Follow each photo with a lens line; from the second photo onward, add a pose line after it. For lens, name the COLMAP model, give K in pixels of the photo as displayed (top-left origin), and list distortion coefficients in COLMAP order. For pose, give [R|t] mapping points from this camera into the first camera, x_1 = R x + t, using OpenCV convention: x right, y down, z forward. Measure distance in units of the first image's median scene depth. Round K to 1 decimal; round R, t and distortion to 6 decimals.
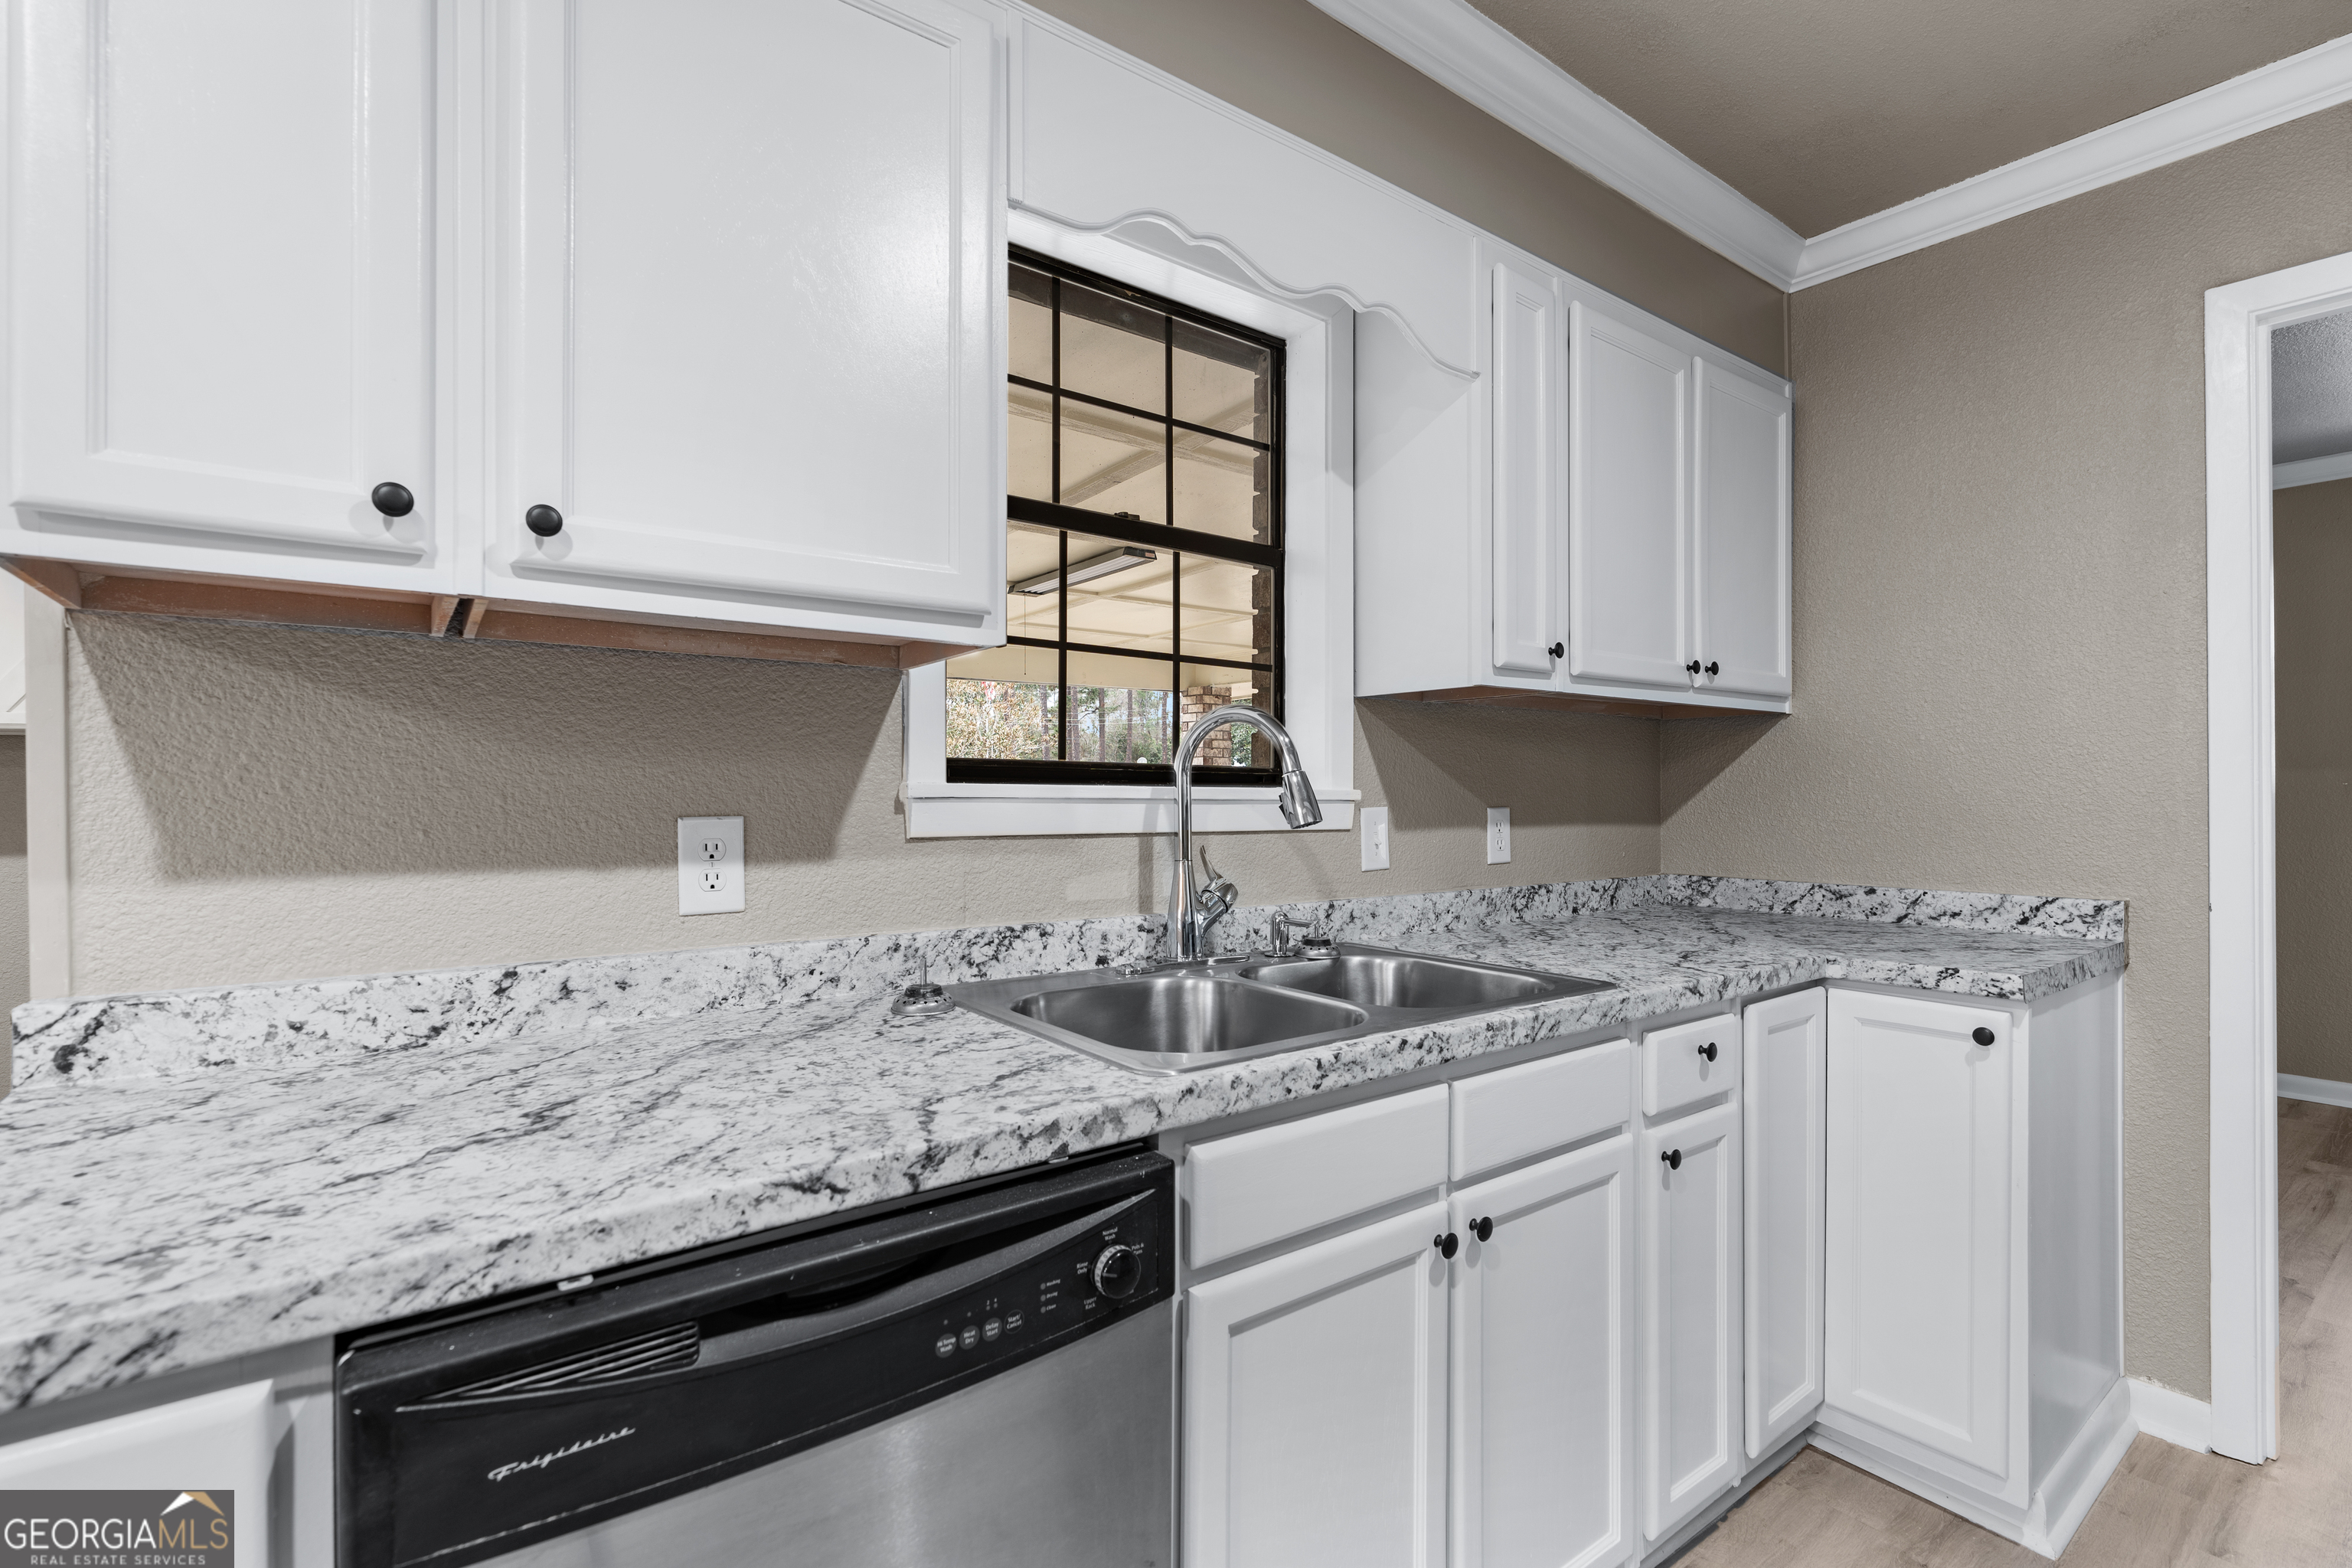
lens RADIAL K [[1062.5, 0, 1162.6], [0, 1062.5, 786.1], [0, 0, 1]] dist [-0.004264, 0.001810]
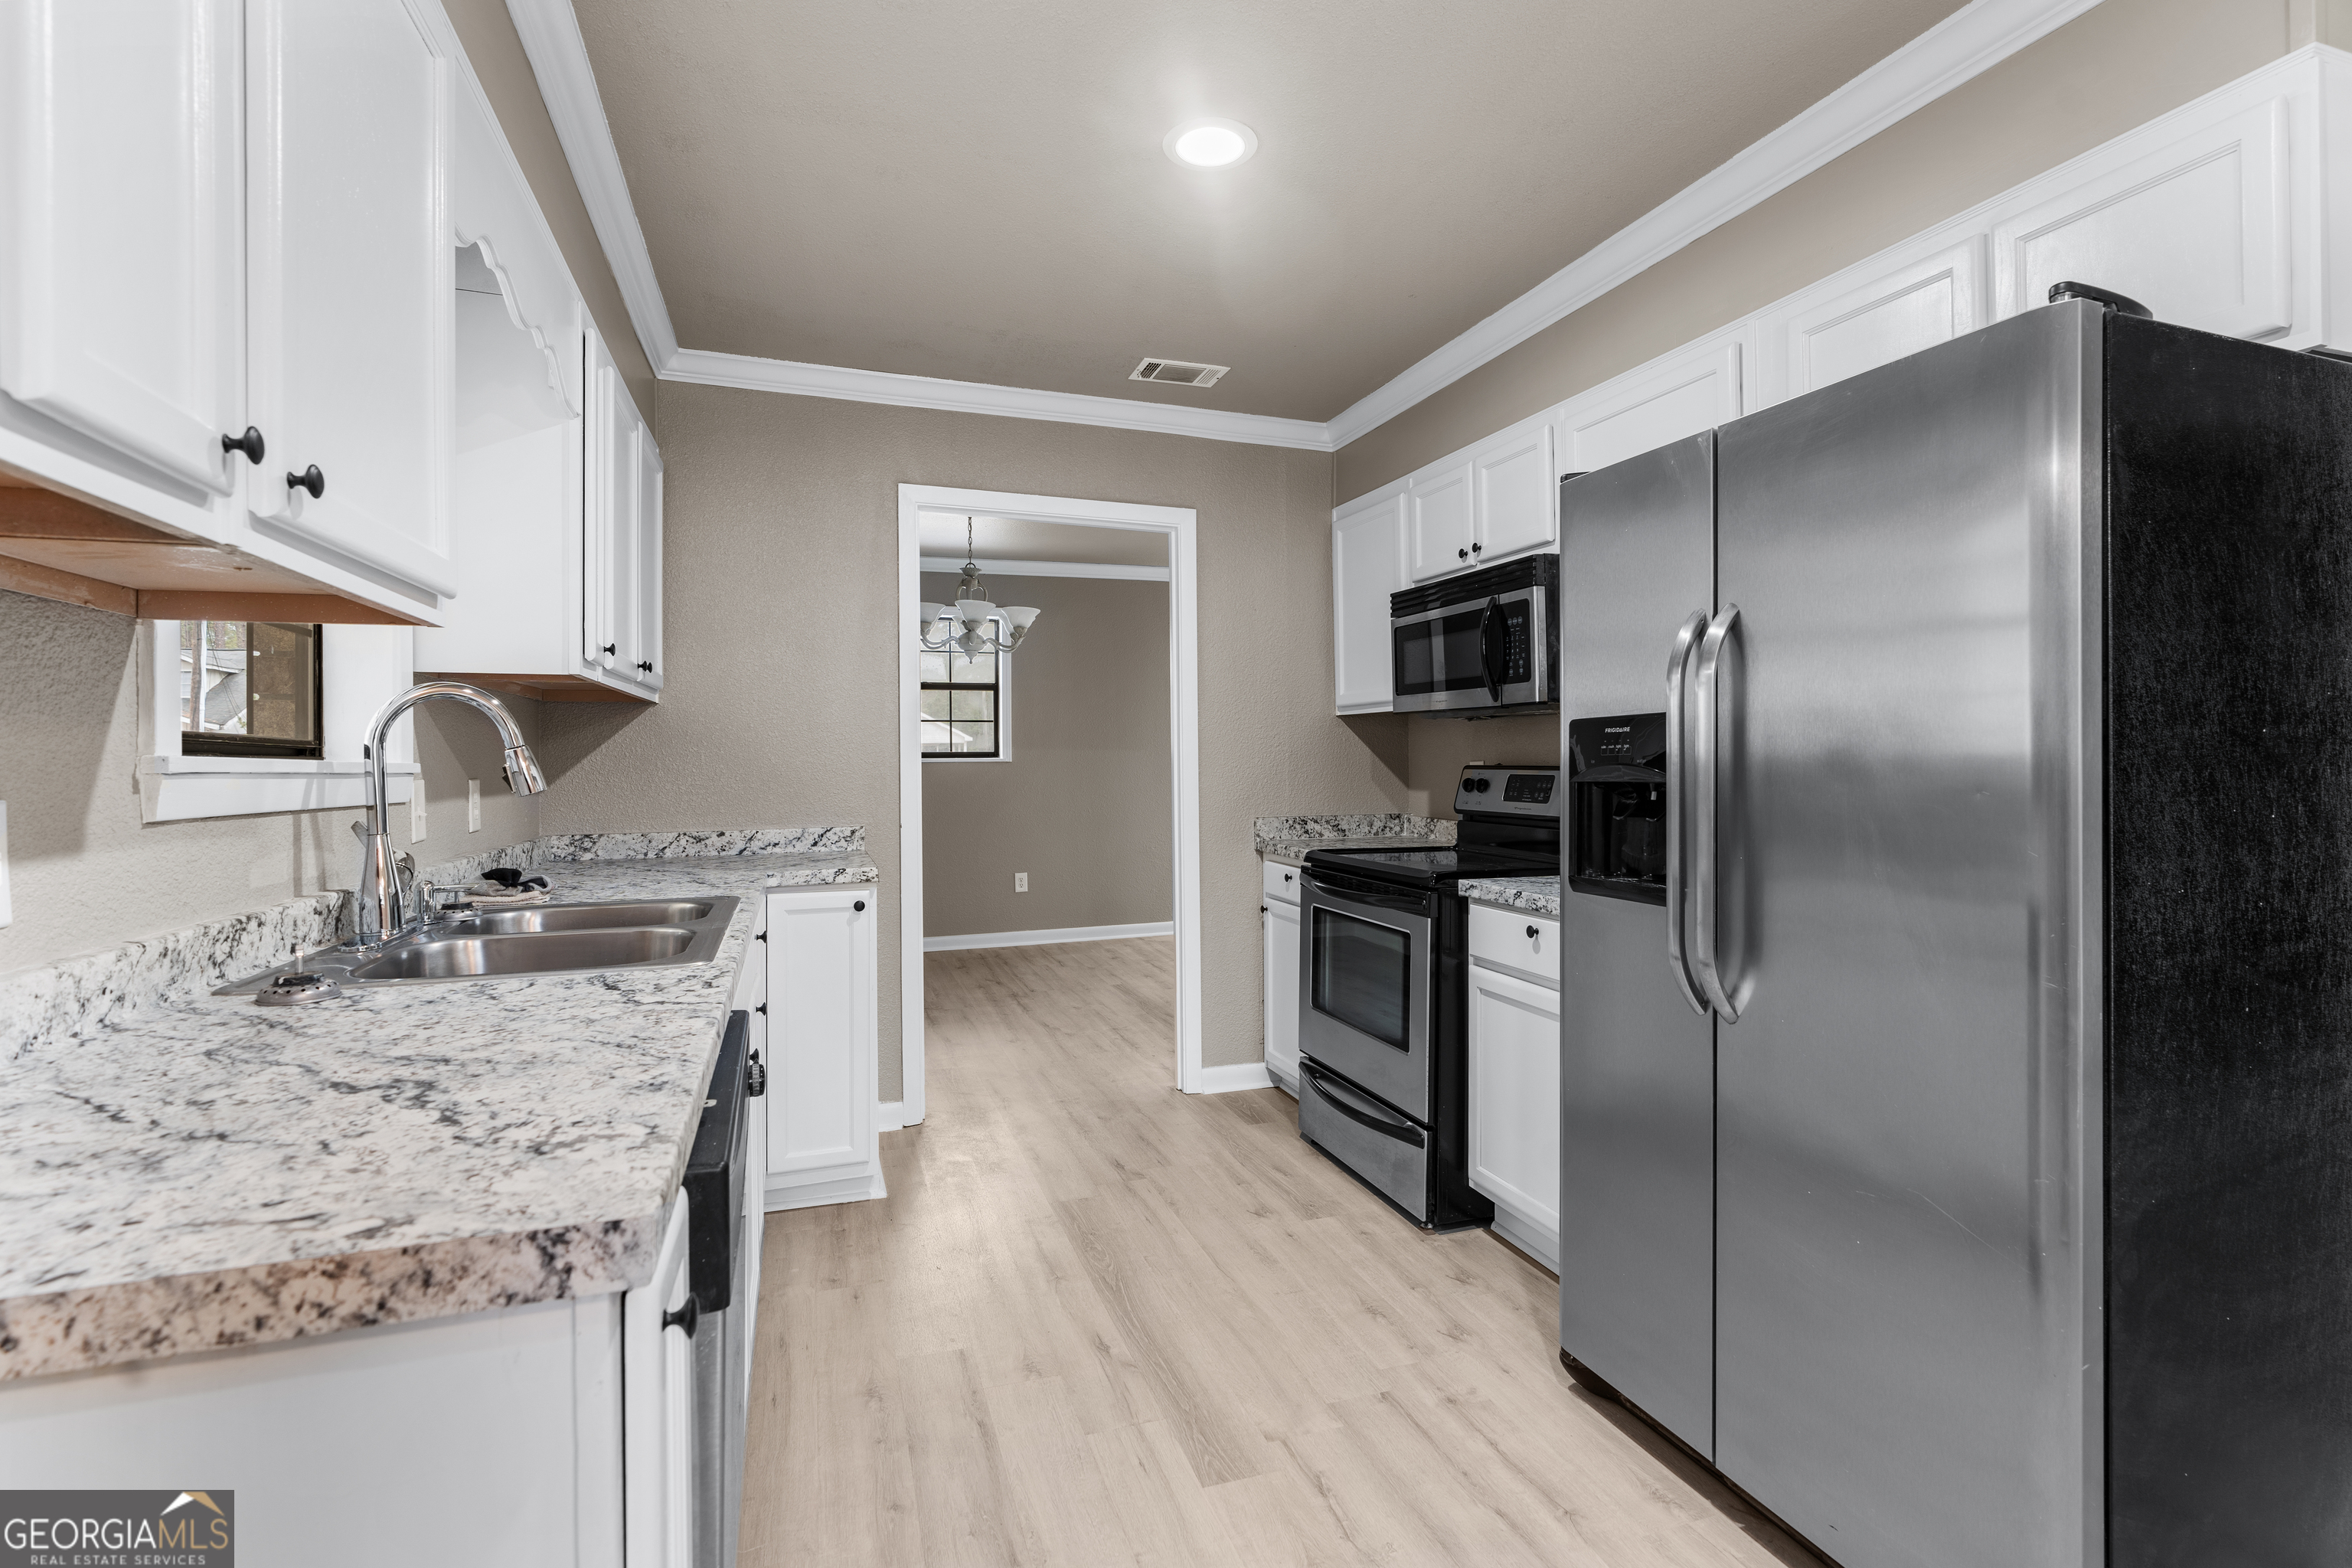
lens RADIAL K [[1062.5, 0, 1214.7], [0, 1062.5, 754.1], [0, 0, 1]] dist [-0.004264, 0.001810]
pose [[0.282764, 0.002878, 0.959185, -0.795679], [0.002069, 0.999991, -0.003610, 0.000185], [-0.959187, 0.003006, 0.282756, -0.031392]]
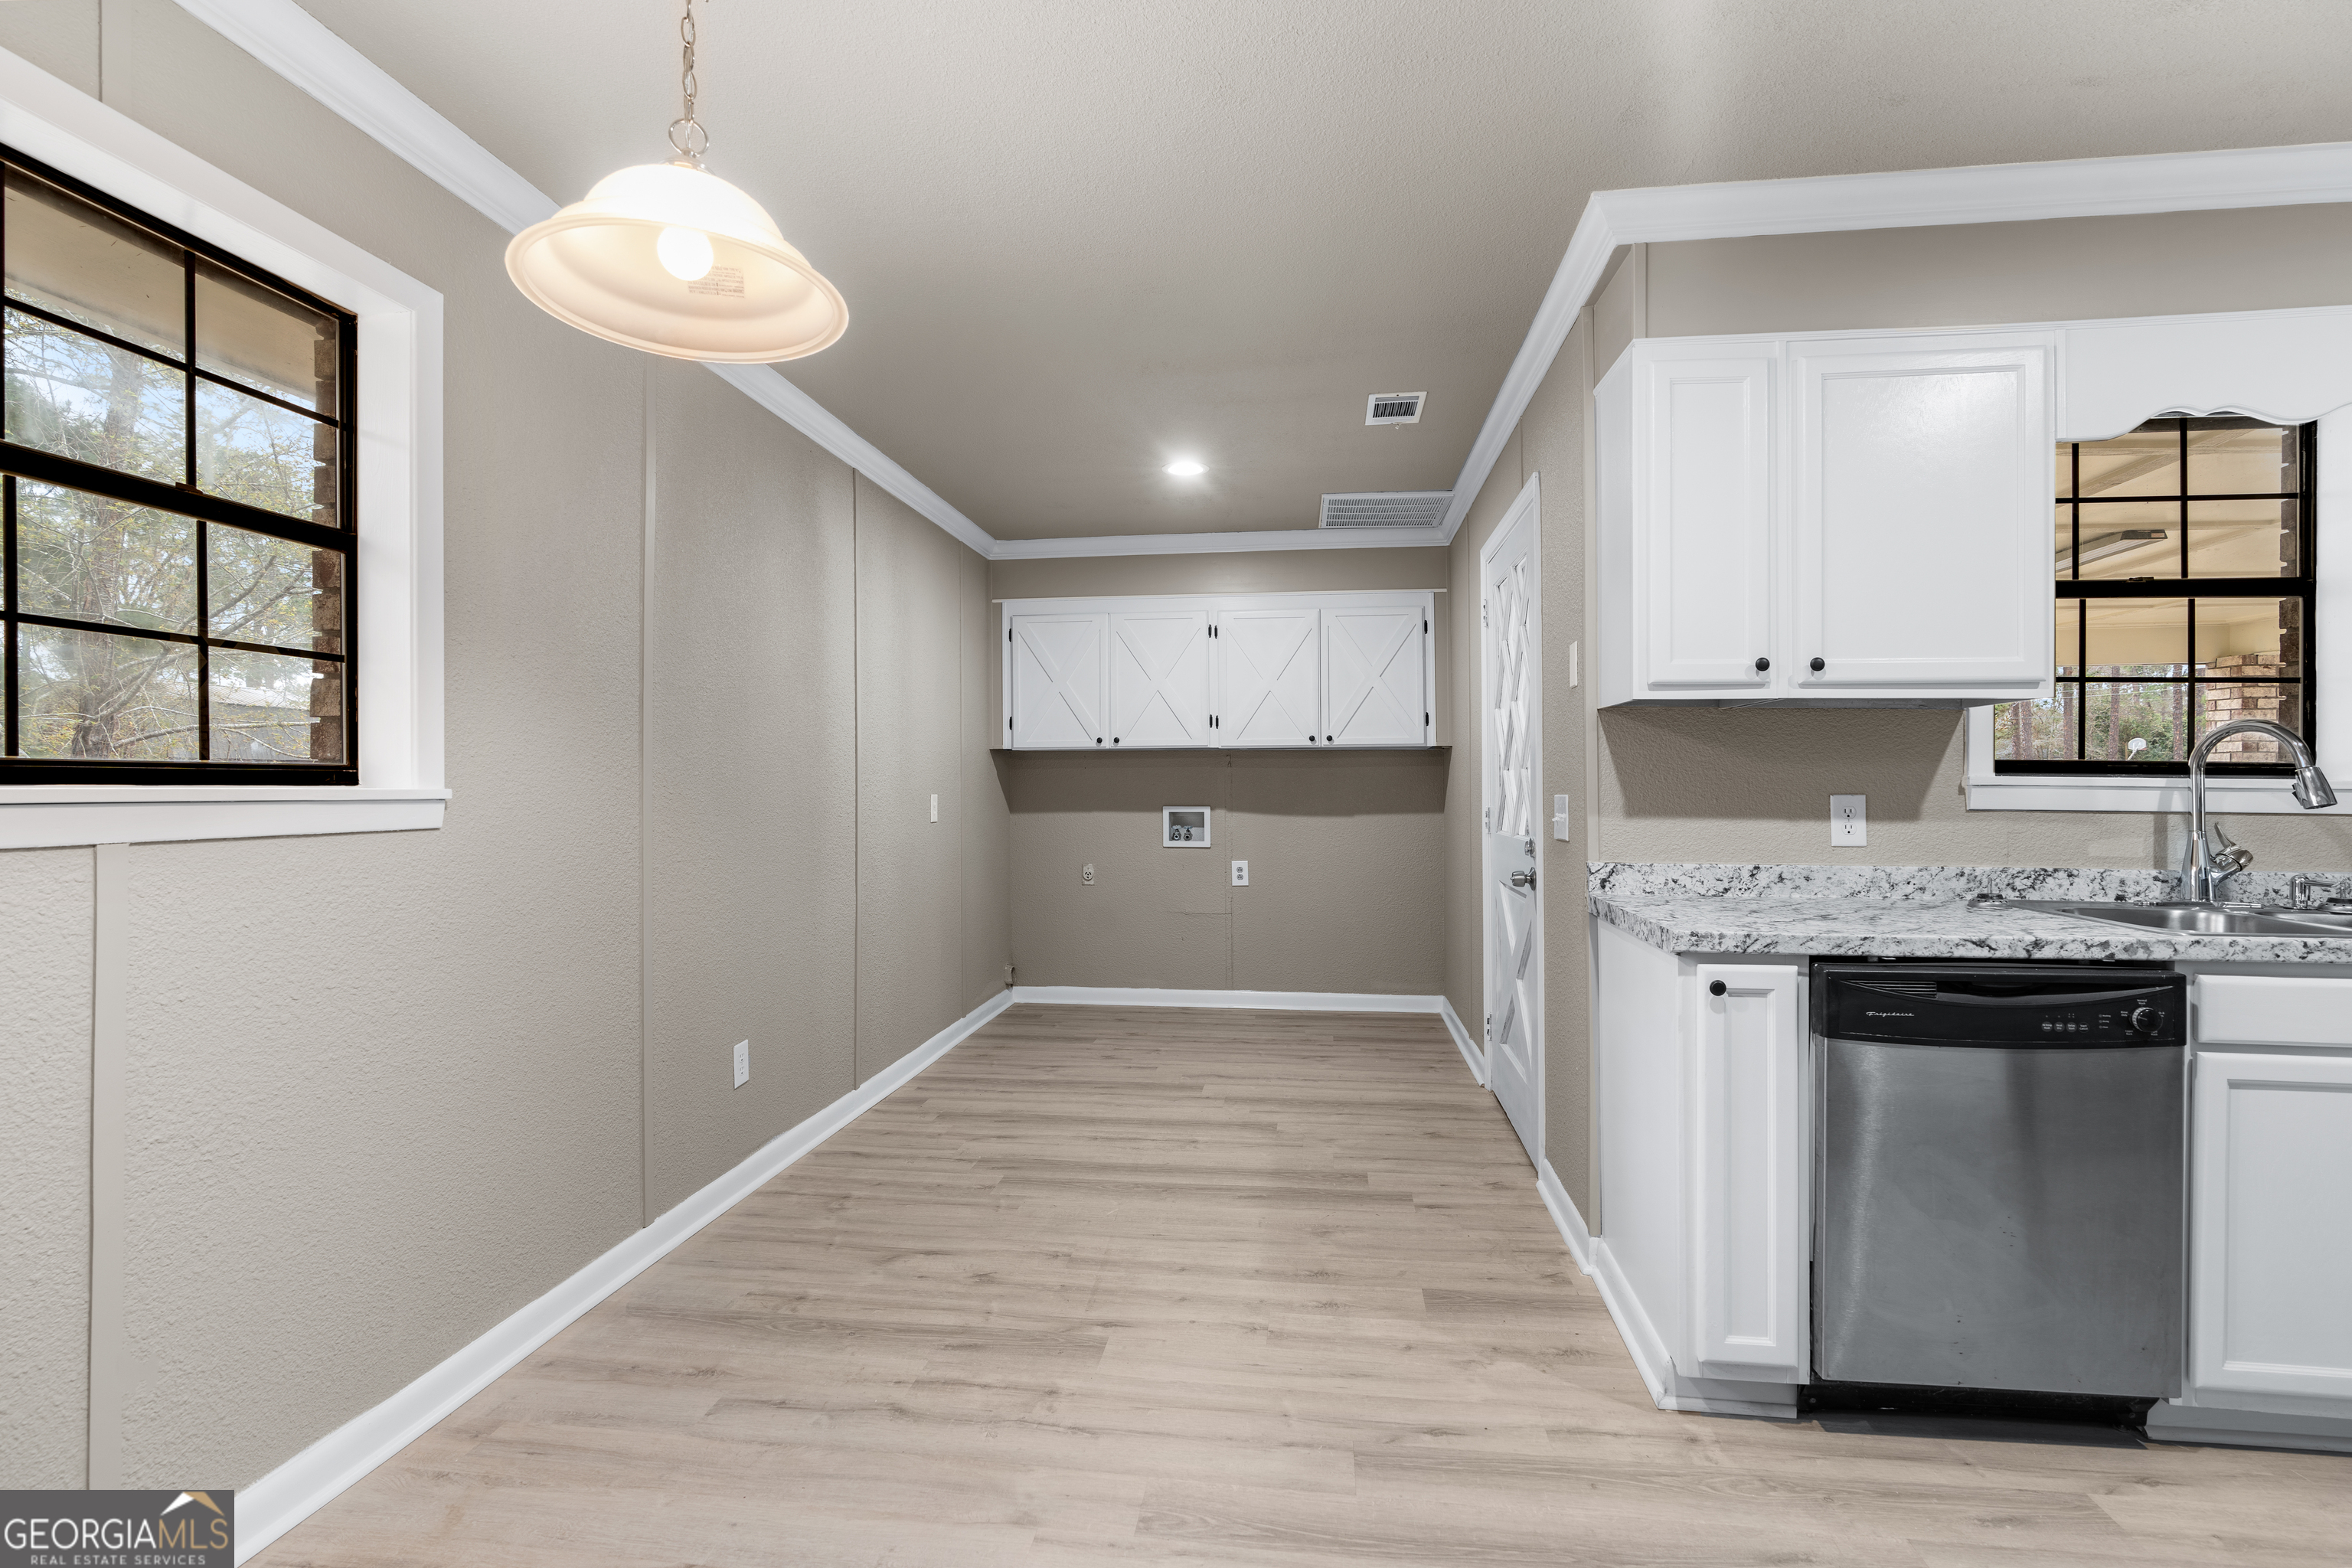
lens RADIAL K [[1062.5, 0, 1196.8], [0, 1062.5, 780.0], [0, 0, 1]] dist [-0.004264, 0.001810]
pose [[0.735262, 0.000963, -0.677783, -0.003355], [0.000843, 0.999997, 0.002336, -0.001870], [0.677783, -0.002289, 0.735259, -1.025560]]
